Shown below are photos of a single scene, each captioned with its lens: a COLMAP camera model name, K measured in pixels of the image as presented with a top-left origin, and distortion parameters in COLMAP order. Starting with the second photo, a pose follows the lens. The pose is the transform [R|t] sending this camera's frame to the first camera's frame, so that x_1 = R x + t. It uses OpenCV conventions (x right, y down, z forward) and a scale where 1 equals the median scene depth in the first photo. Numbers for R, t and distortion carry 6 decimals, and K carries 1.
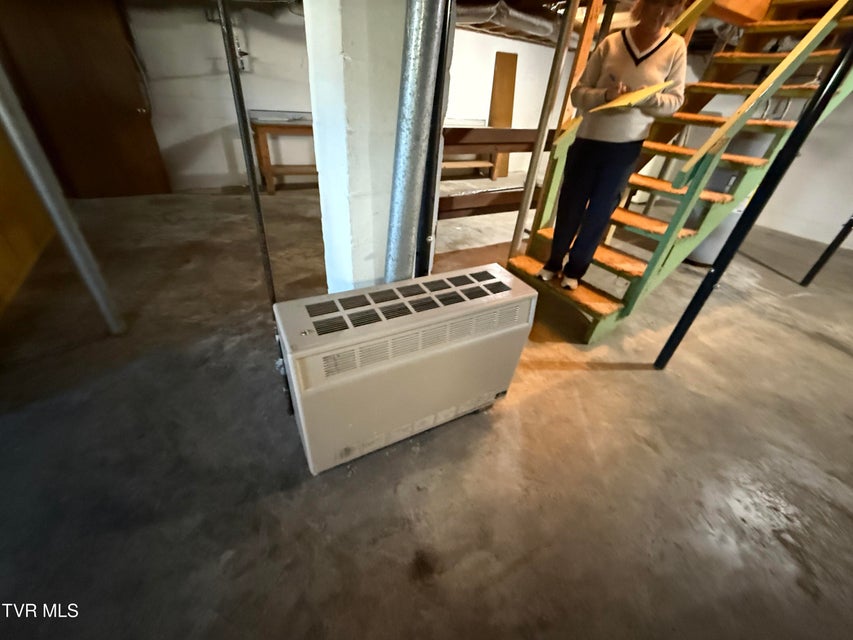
lens RADIAL K [[334.8, 0, 425.4], [0, 334.8, 319.1], [0, 0, 1]] dist [0.000715, -0.000848]
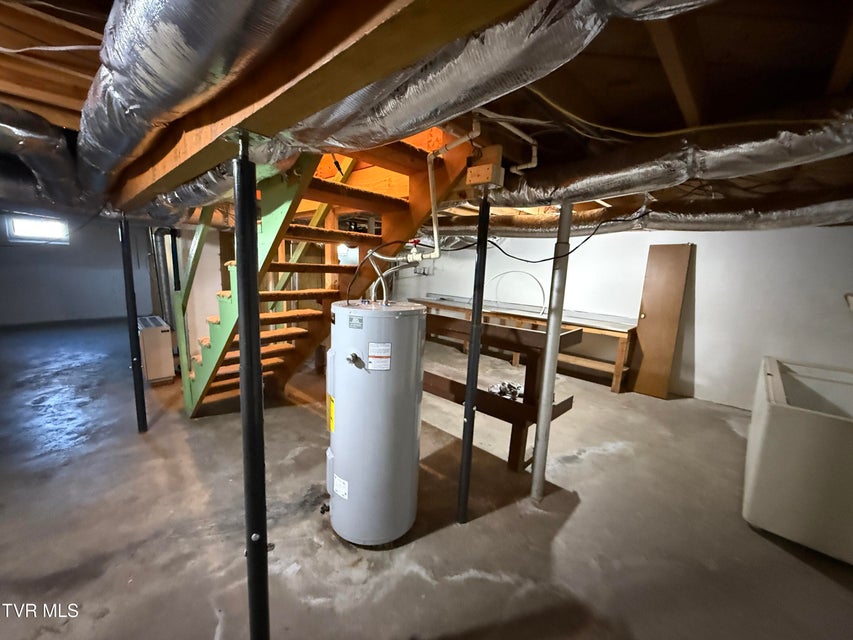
lens RADIAL K [[334.8, 0, 425.4], [0, 334.8, 319.1], [0, 0, 1]] dist [0.000715, -0.000848]
pose [[0.283438, 0.096864, -0.954086, 1.813599], [-0.558513, 0.825421, -0.082121, -0.621888], [0.779568, 0.556146, 0.288056, 0.977680]]
